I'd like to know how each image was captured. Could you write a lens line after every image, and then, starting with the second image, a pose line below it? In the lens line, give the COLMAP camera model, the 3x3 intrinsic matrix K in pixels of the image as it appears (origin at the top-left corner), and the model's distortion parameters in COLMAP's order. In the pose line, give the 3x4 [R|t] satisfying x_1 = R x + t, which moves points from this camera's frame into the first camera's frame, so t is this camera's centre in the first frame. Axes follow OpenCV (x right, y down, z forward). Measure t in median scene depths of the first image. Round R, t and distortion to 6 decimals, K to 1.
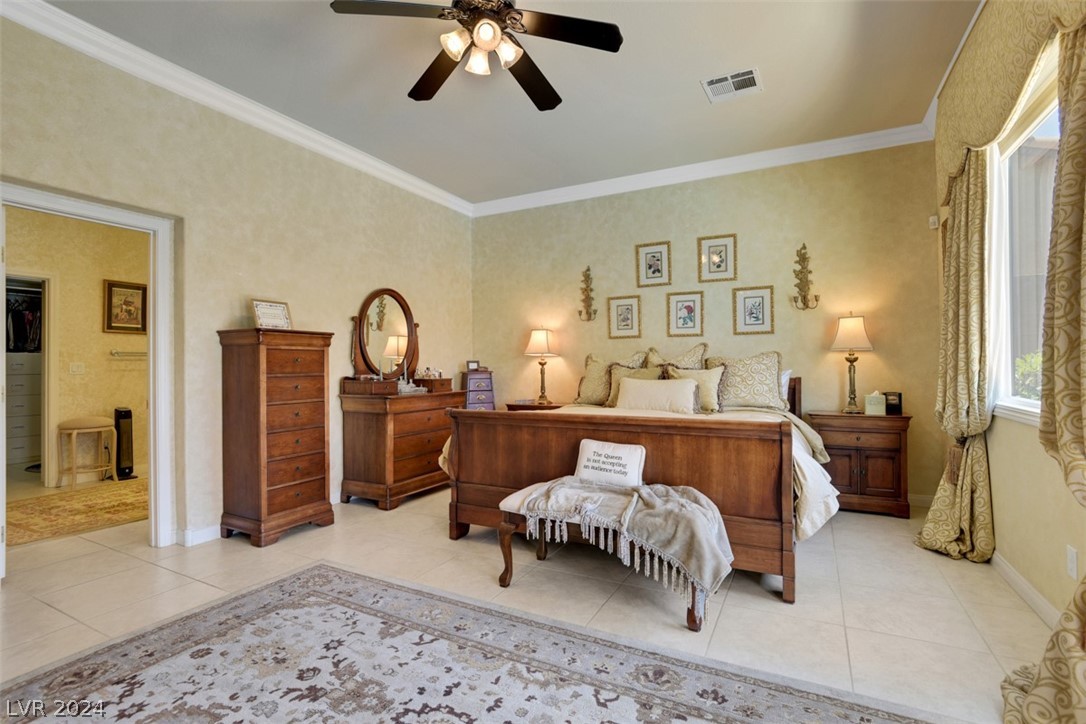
lens RADIAL K [[506.6, 0, 544.1], [0, 506.6, 362.8], [0, 0, 1]] dist [-0.024861, 0.001939]
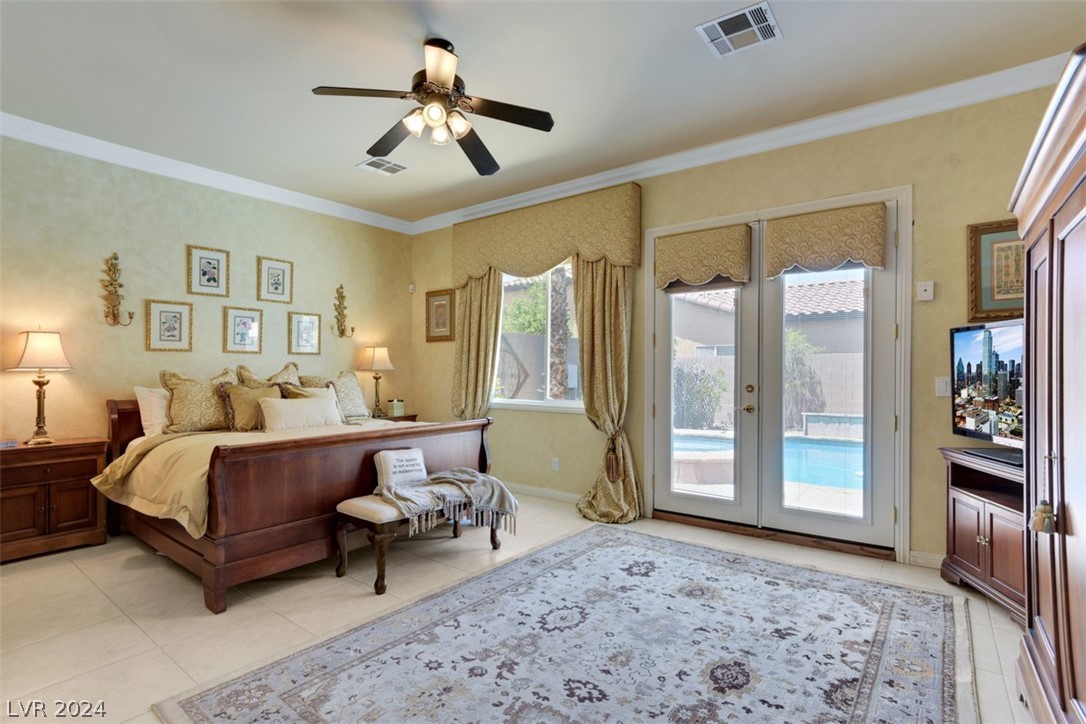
lens RADIAL K [[506.6, 0, 562.4], [0, 506.6, 371.6], [0, 0, 1]] dist [-0.024861, 0.001939]
pose [[0.159768, 0.007038, 0.987129, -0.874362], [-0.007111, 0.999957, -0.005979, -0.023345], [-0.987129, -0.006064, 0.159811, 0.359141]]
